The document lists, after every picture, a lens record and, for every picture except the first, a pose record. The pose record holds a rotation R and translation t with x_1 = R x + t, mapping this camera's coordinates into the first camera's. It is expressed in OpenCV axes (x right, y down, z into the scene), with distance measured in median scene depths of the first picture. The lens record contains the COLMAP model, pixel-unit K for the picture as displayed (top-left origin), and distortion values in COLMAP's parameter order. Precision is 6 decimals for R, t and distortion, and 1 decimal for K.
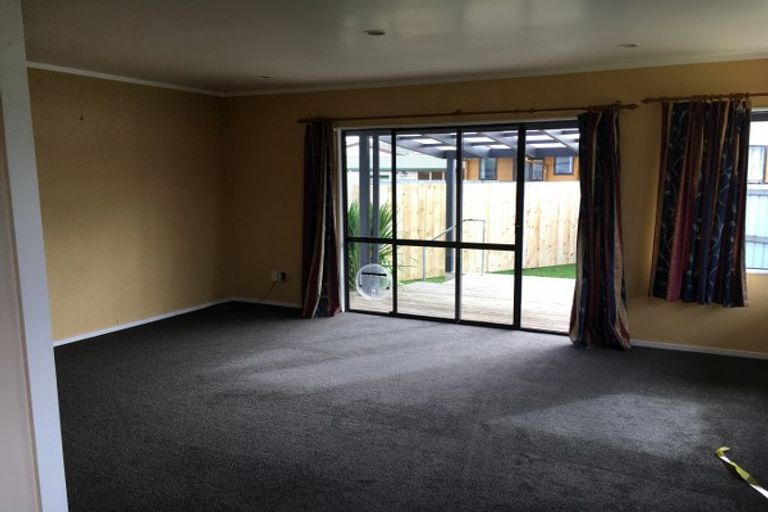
lens RADIAL K [[643.1, 0, 383.6], [0, 643.1, 283.4], [0, 0, 1]] dist [0.082079, 0.002584]
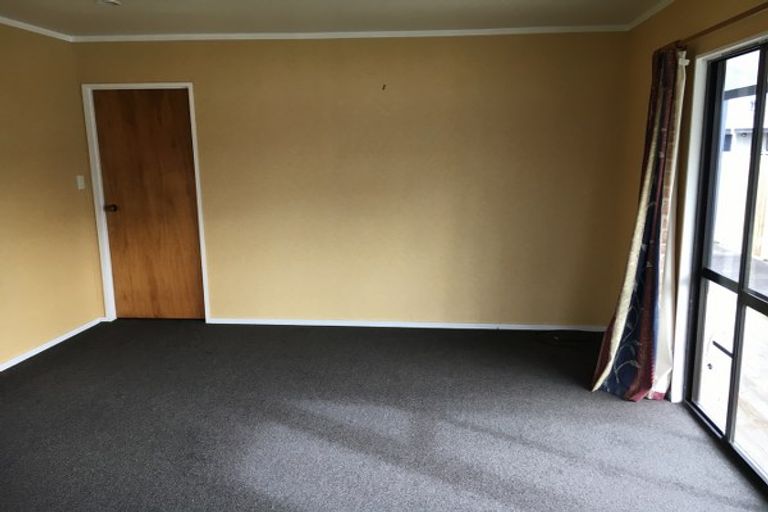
lens RADIAL K [[643.1, 0, 383.6], [0, 643.1, 283.4], [0, 0, 1]] dist [0.082079, 0.002584]
pose [[0.398662, 0.190113, -0.897177, 0.381948], [-0.156671, 0.978015, 0.137625, -0.109874], [0.903617, 0.085695, 0.419683, 0.643796]]
